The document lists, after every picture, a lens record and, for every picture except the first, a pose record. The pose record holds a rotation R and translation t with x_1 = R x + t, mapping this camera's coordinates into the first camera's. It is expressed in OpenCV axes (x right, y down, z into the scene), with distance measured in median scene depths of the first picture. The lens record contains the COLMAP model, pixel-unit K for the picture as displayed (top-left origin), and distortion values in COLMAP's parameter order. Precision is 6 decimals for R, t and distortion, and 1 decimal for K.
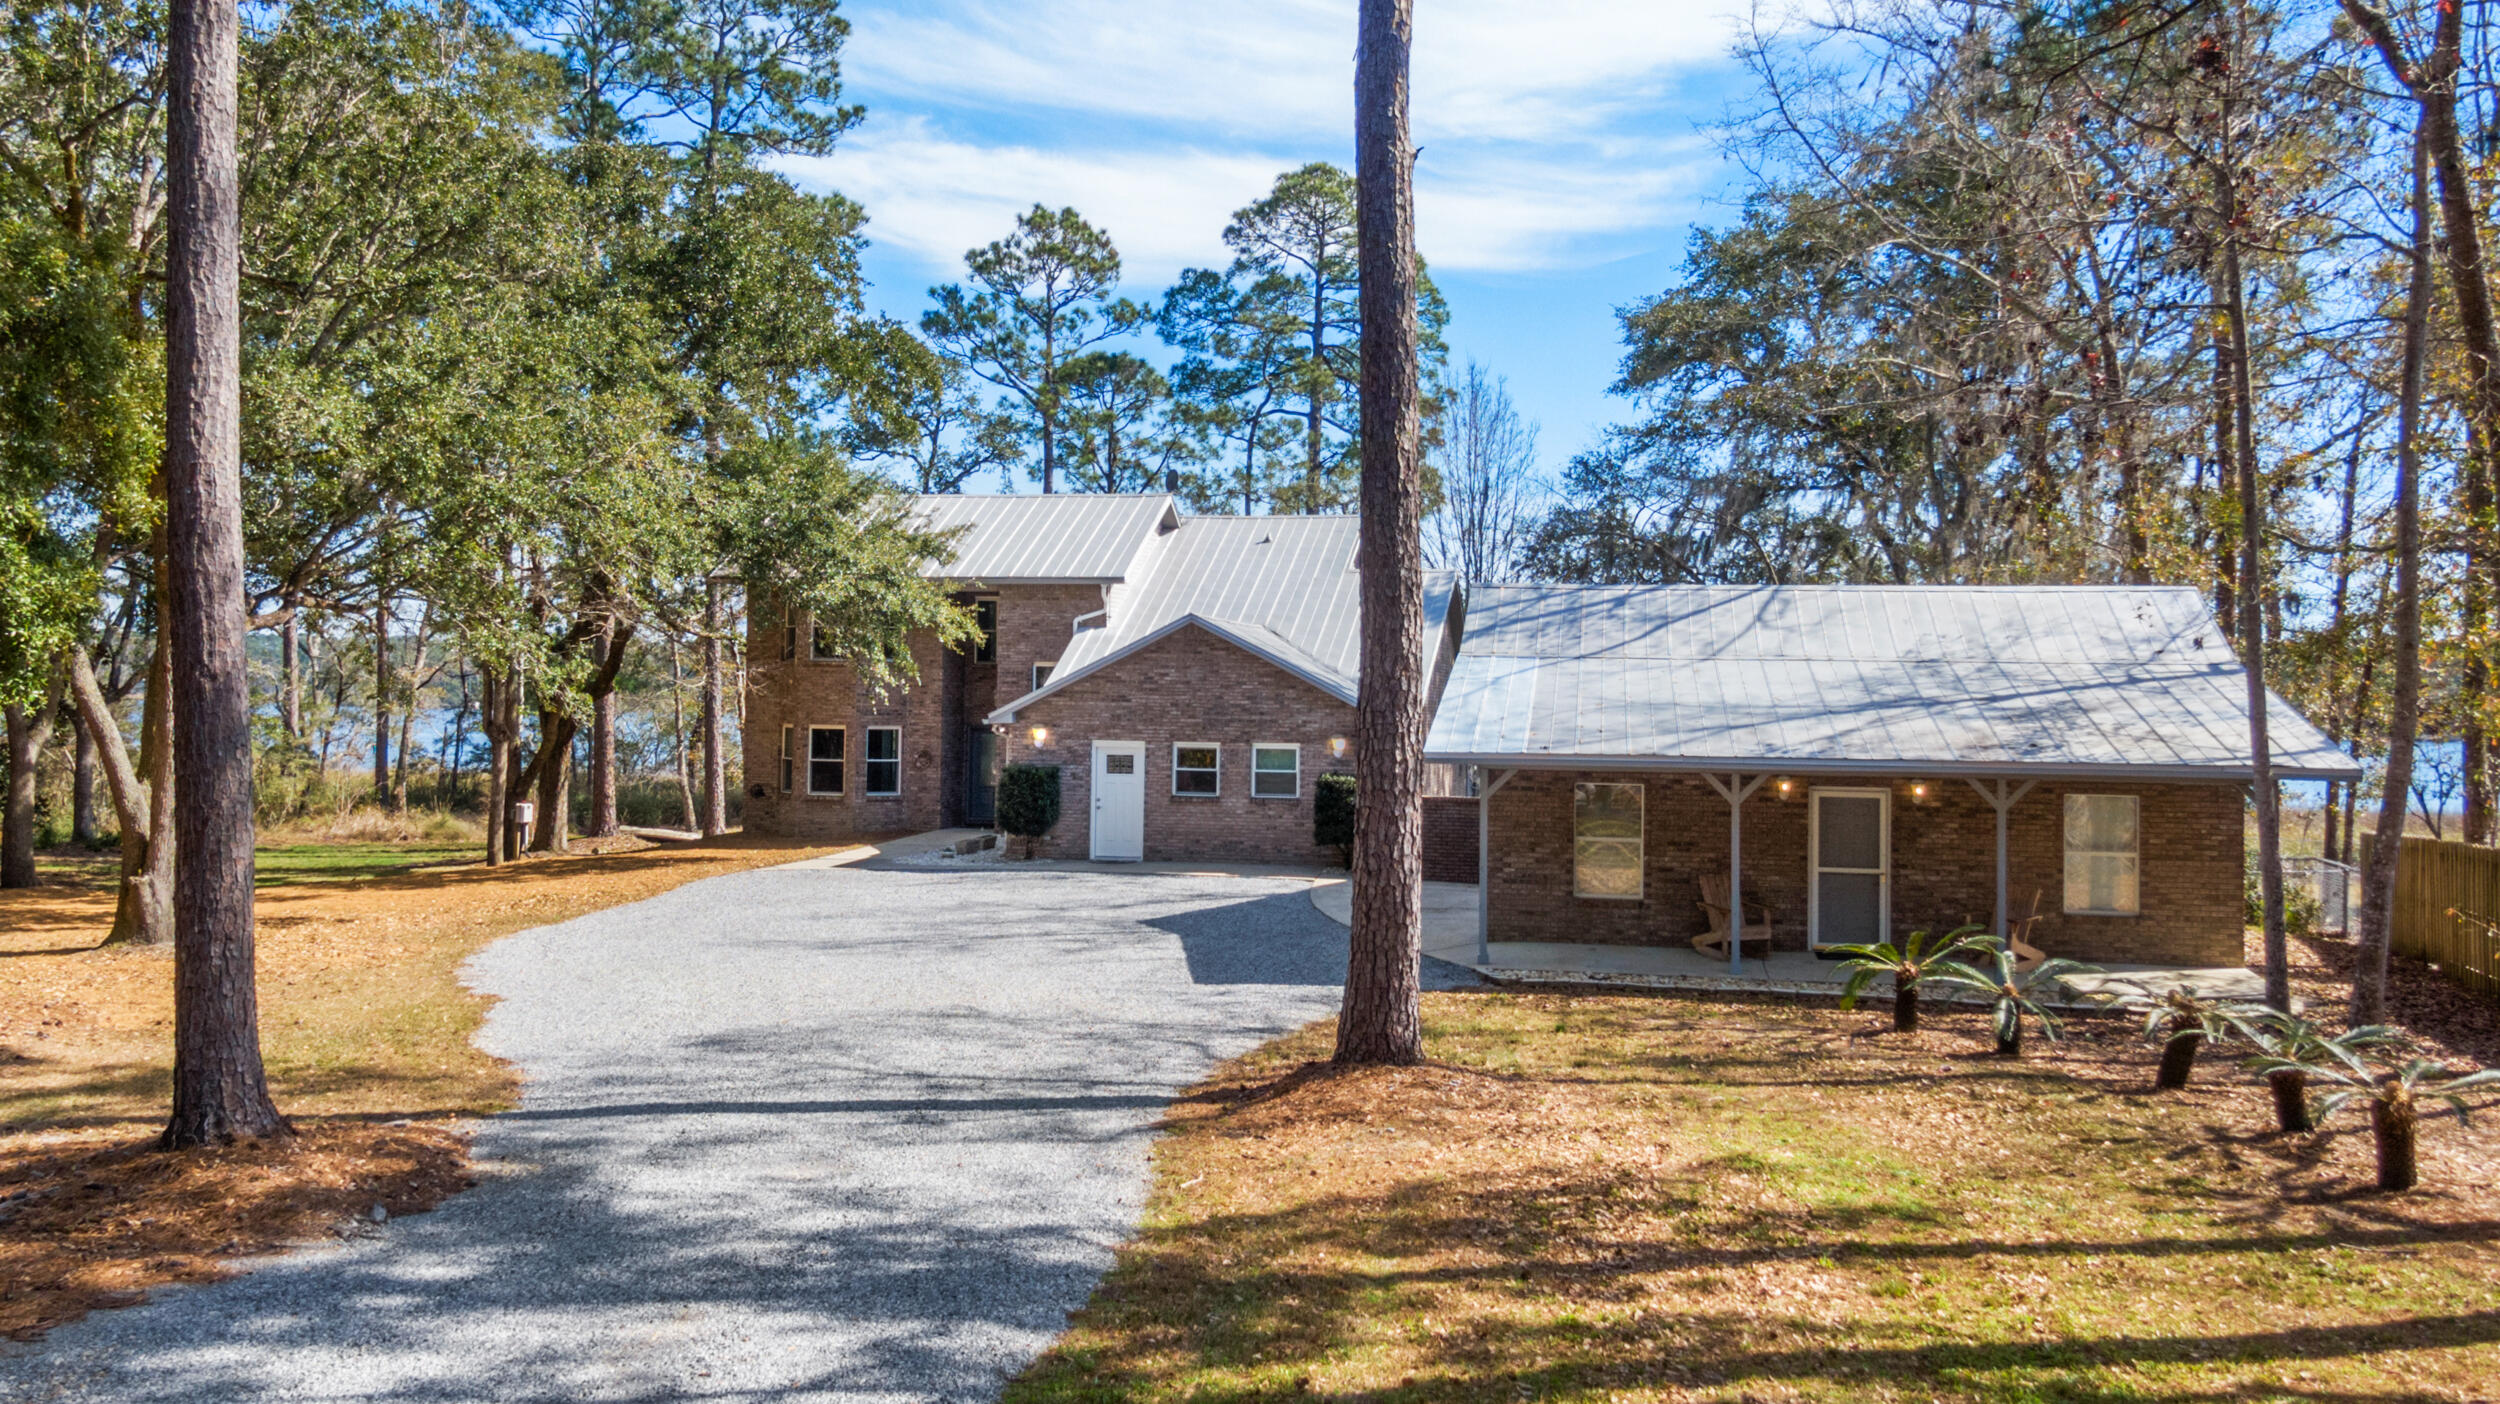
lens RADIAL K [[2196.4, 0, 1226.9], [0, 2196.4, 643.4], [0, 0, 1]] dist [0.022471, -0.036615]
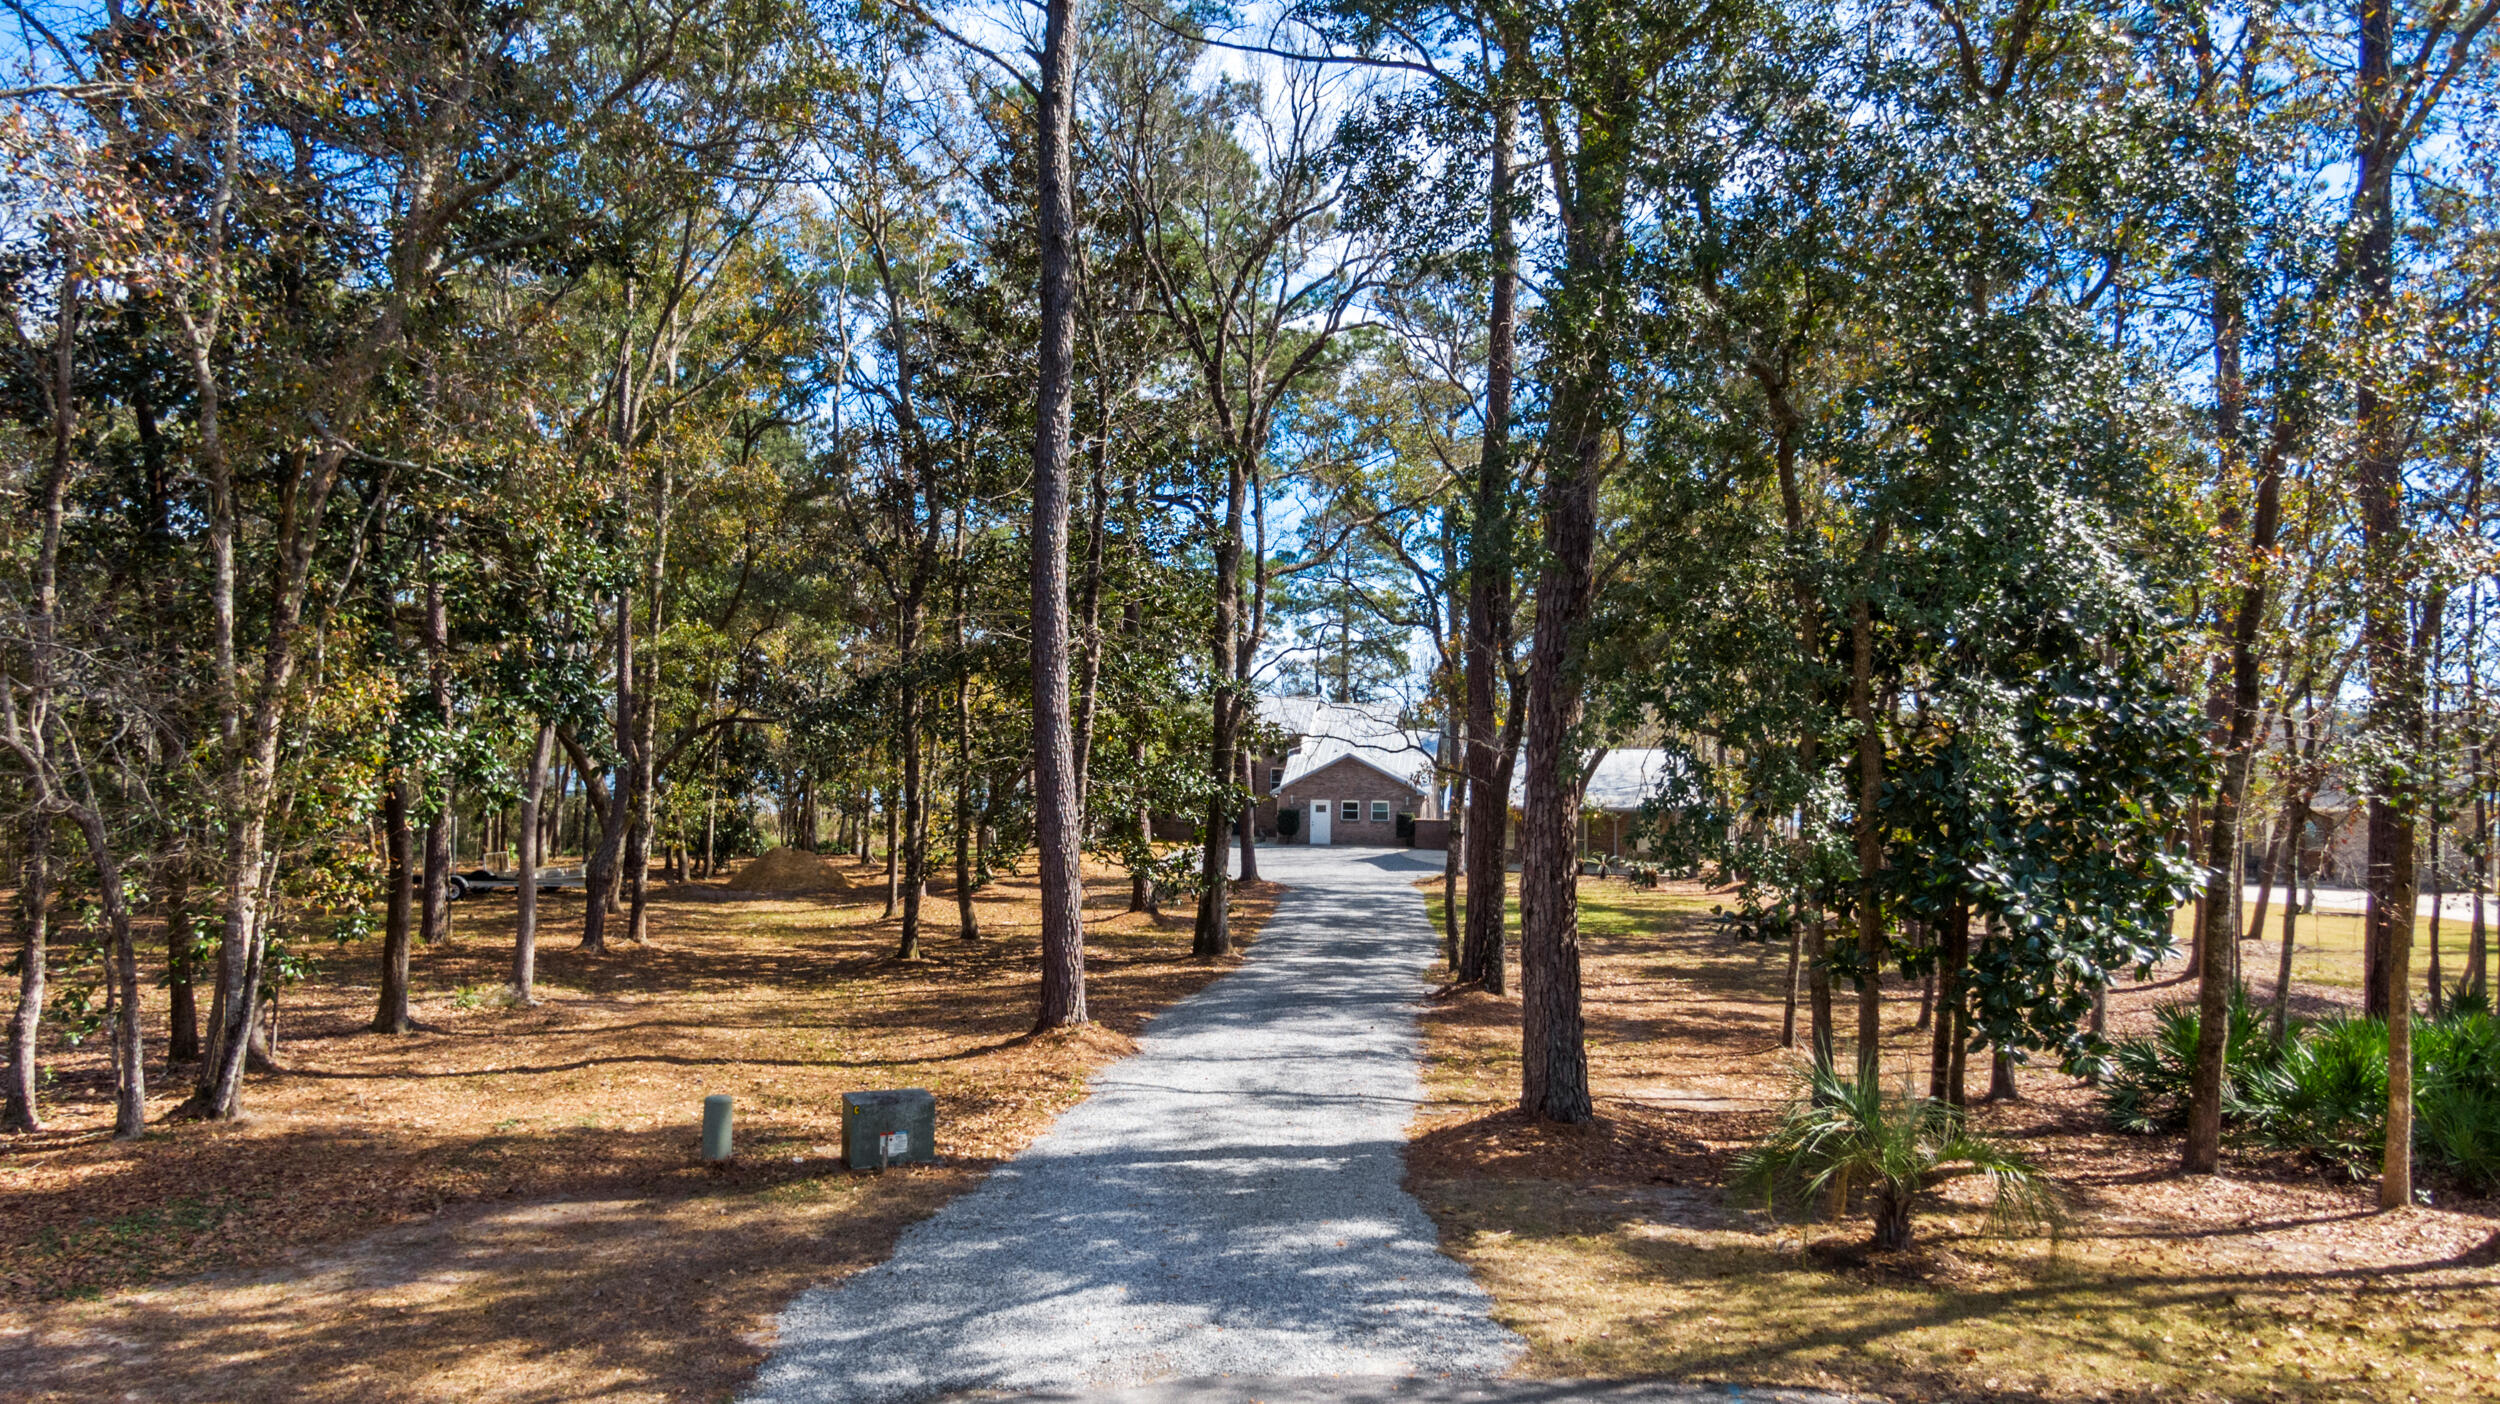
lens RADIAL K [[1811.5, 0, 1249.0], [0, 1811.5, 704.2], [0, 0, 1]] dist [0.053983, 0.002258]
pose [[0.999153, -0.006191, 0.040674, -0.210884], [0.006174, 0.999981, 0.000552, -0.069610], [-0.040677, -0.000300, 0.999172, -1.133546]]
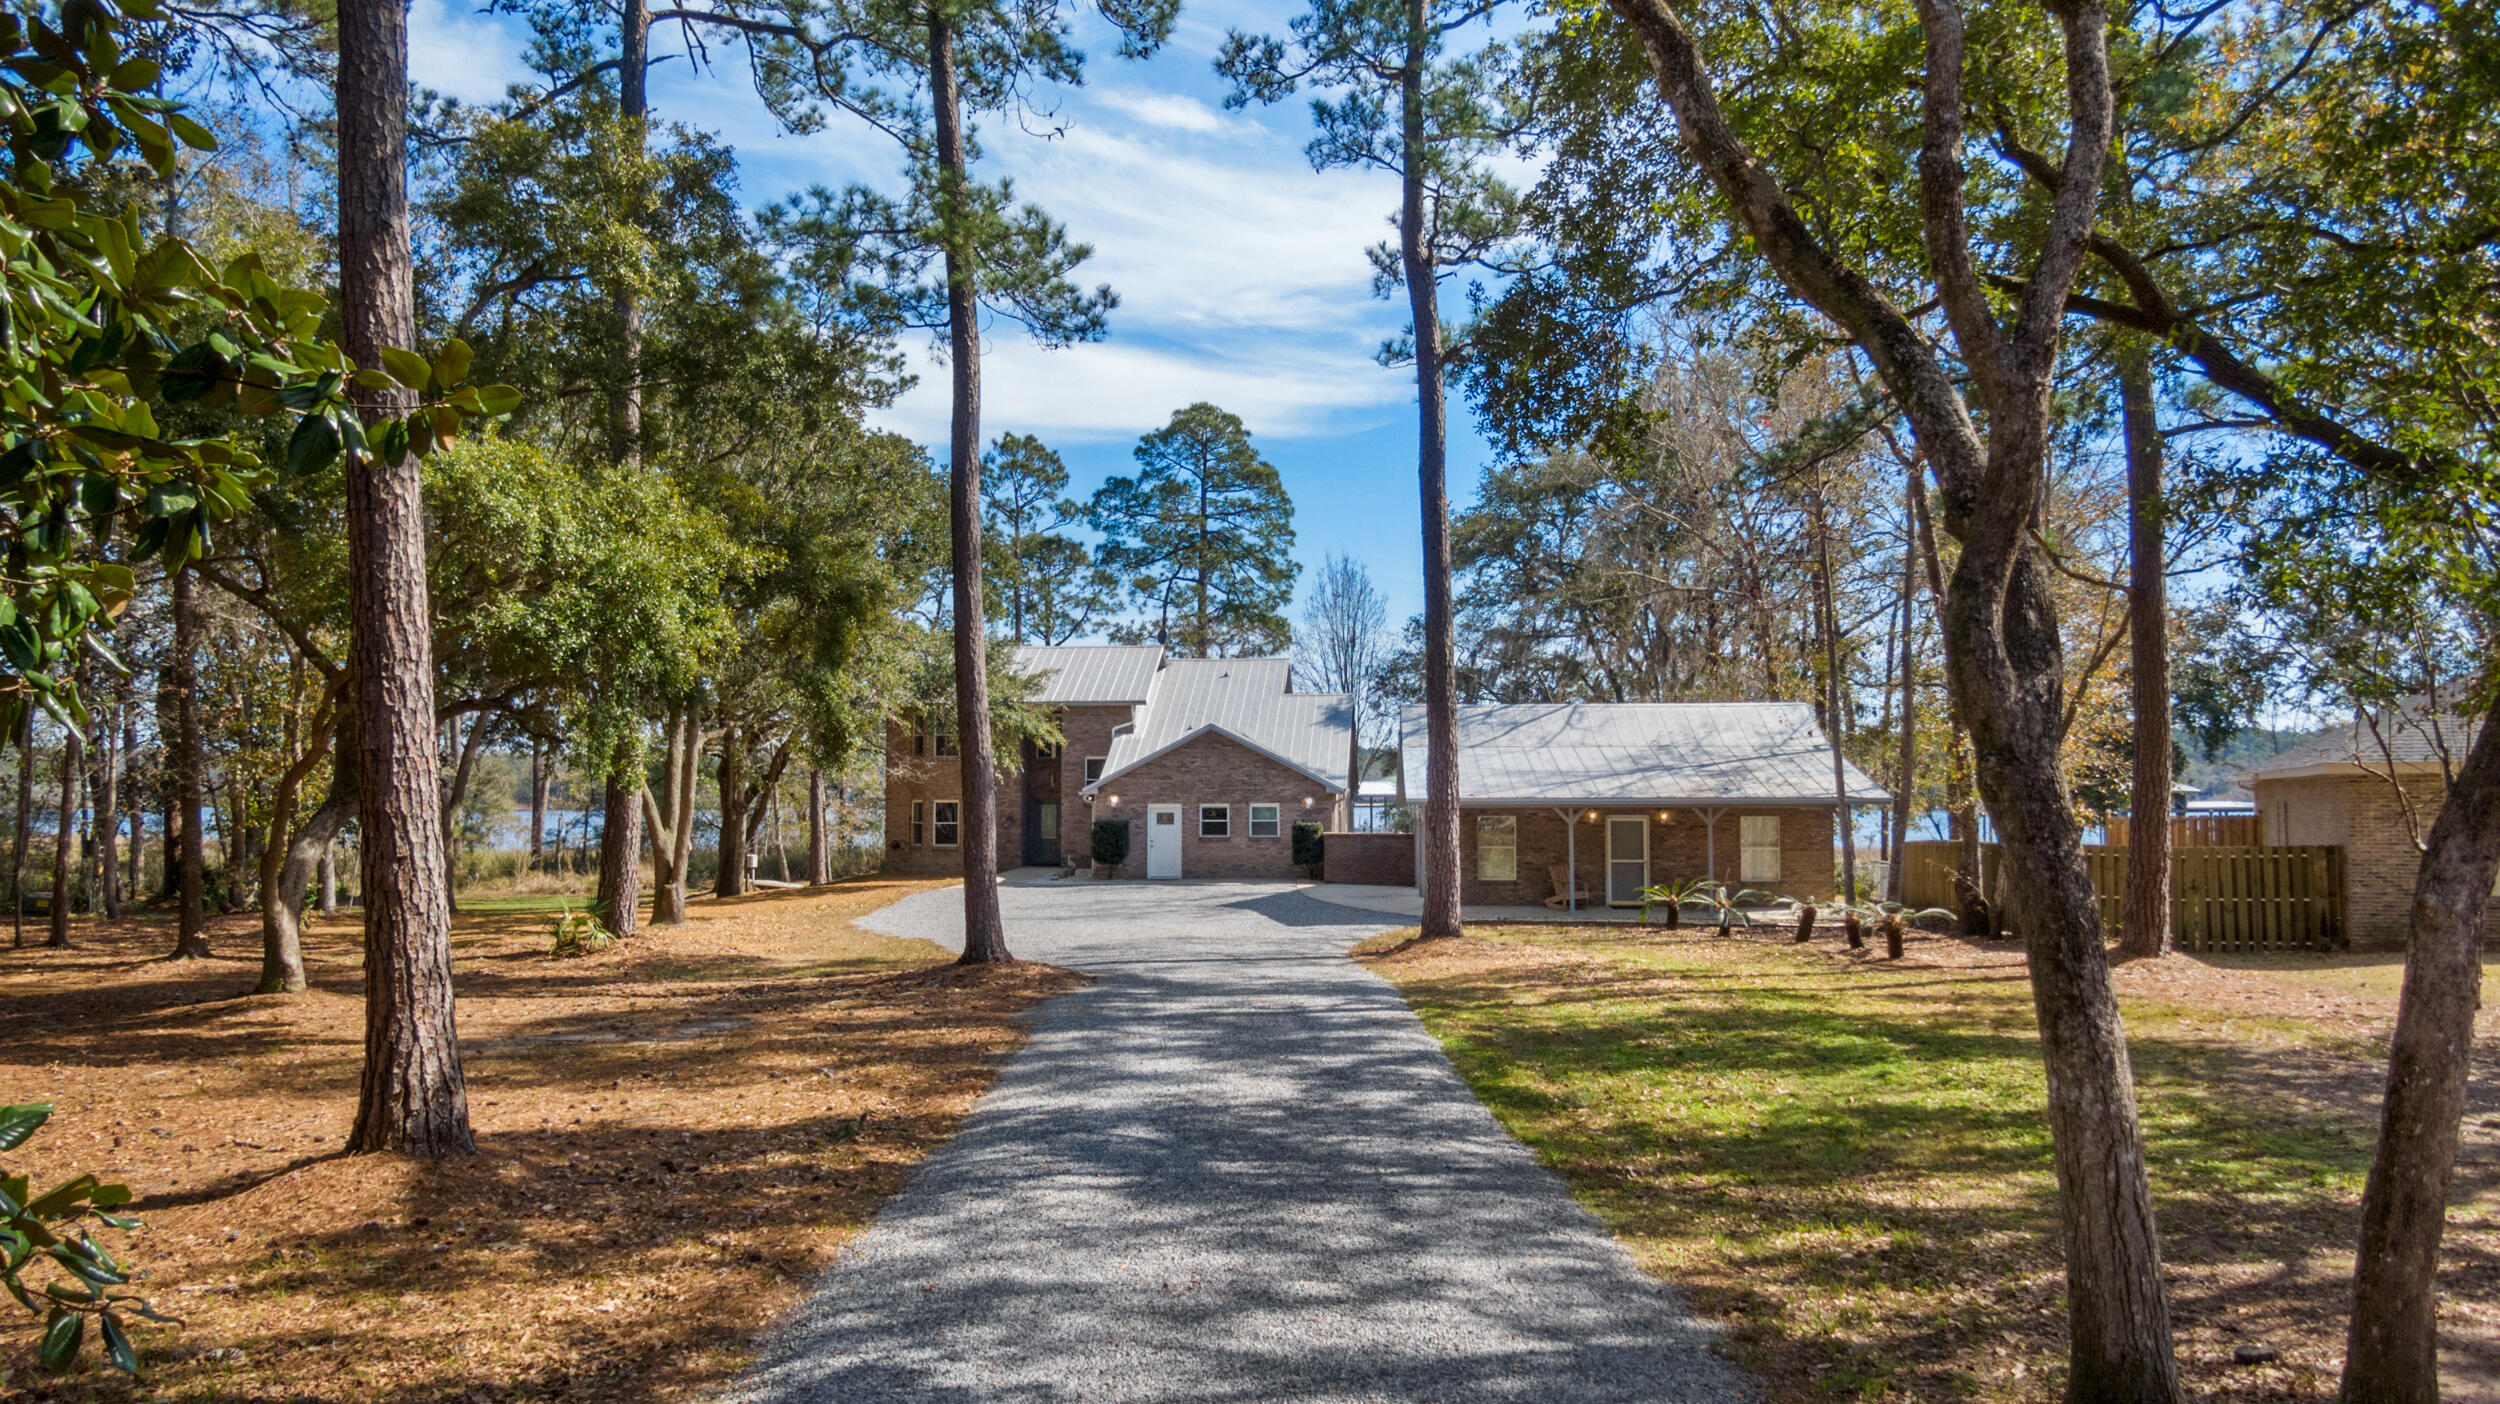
lens RADIAL K [[1811.5, 0, 1255.4], [0, 1811.5, 702.5], [0, 0, 1]] dist [0.053983, 0.002258]
pose [[0.992176, -0.010667, 0.124387, -0.137142], [0.013508, 0.999666, -0.022017, 0.000339], [-0.124111, 0.023525, 0.991989, -0.301447]]
